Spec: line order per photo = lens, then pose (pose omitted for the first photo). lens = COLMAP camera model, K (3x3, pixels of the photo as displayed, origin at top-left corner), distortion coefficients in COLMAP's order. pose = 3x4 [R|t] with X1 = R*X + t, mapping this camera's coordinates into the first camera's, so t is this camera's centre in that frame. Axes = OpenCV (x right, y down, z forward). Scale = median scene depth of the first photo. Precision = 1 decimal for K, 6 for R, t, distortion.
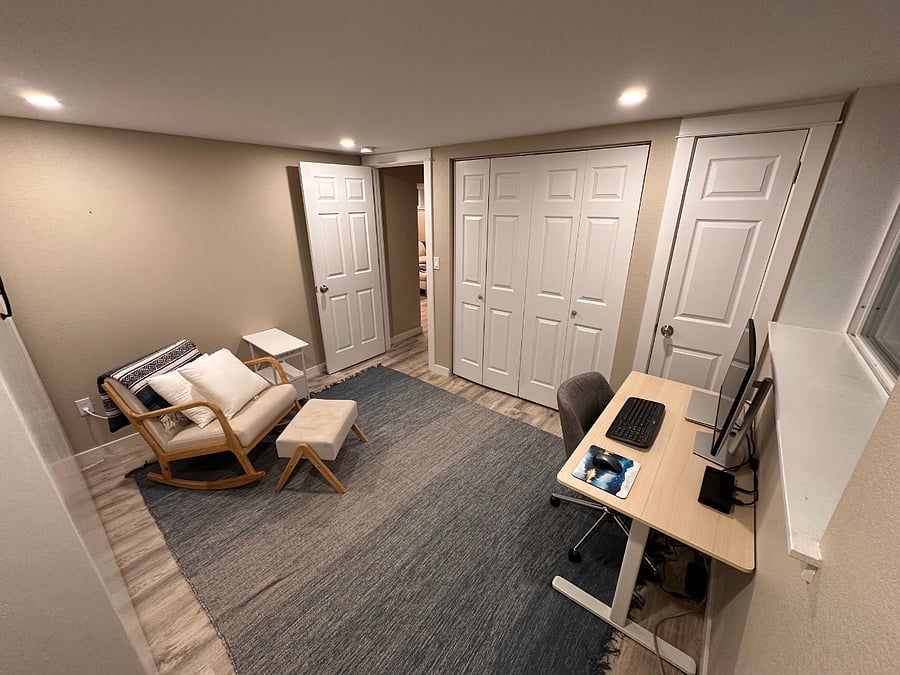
lens RADIAL K [[363.4, 0, 439.0], [0, 363.4, 342.2], [0, 0, 1]] dist [-0.000268, 0.000005]
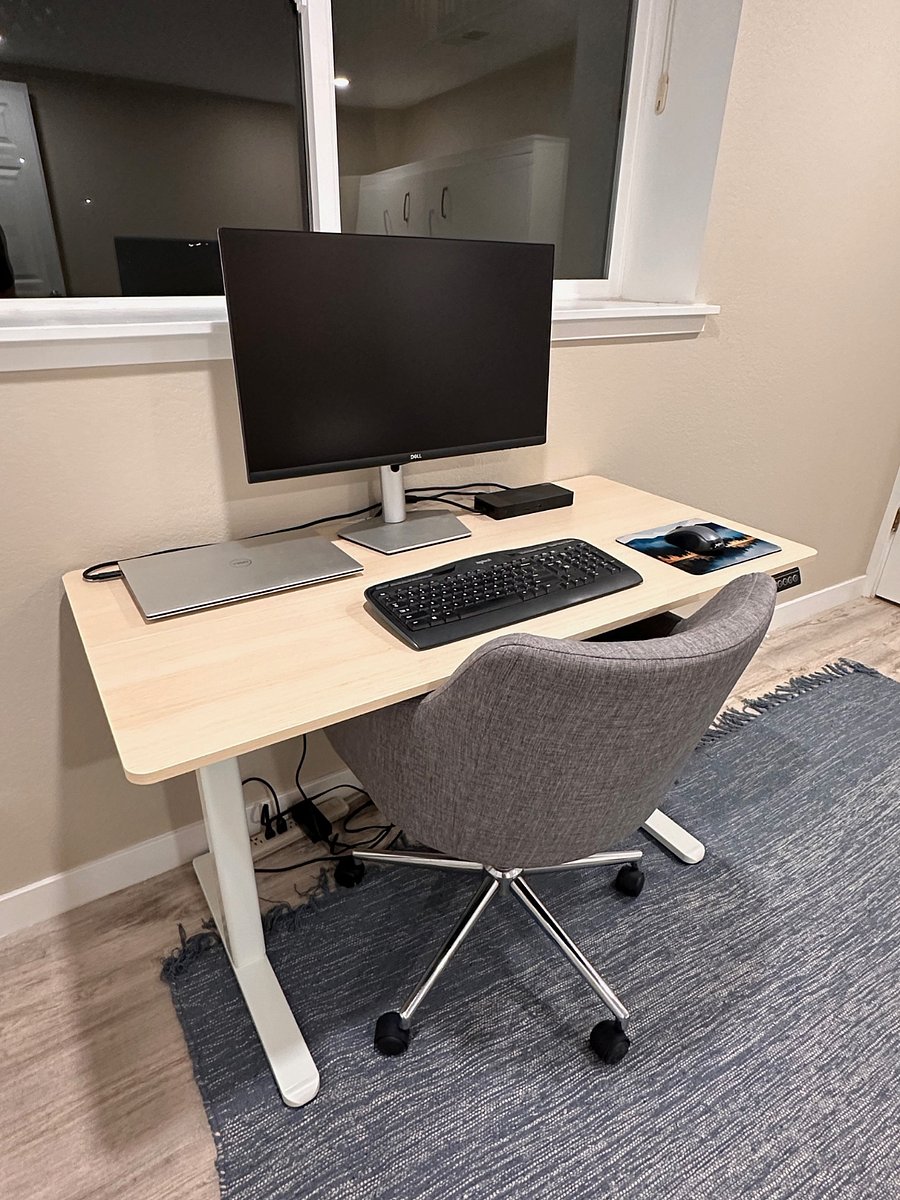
lens RADIAL K [[670.2, 0, 450.0], [0, 670.2, 600.0], [0, 0, 1]] dist [-0.012762, 0.001882]
pose [[-0.949824, -0.142063, 0.278662, 0.453778], [0.106417, 0.690984, 0.714994, -0.216251], [-0.294125, 0.708773, -0.641195, 1.493839]]
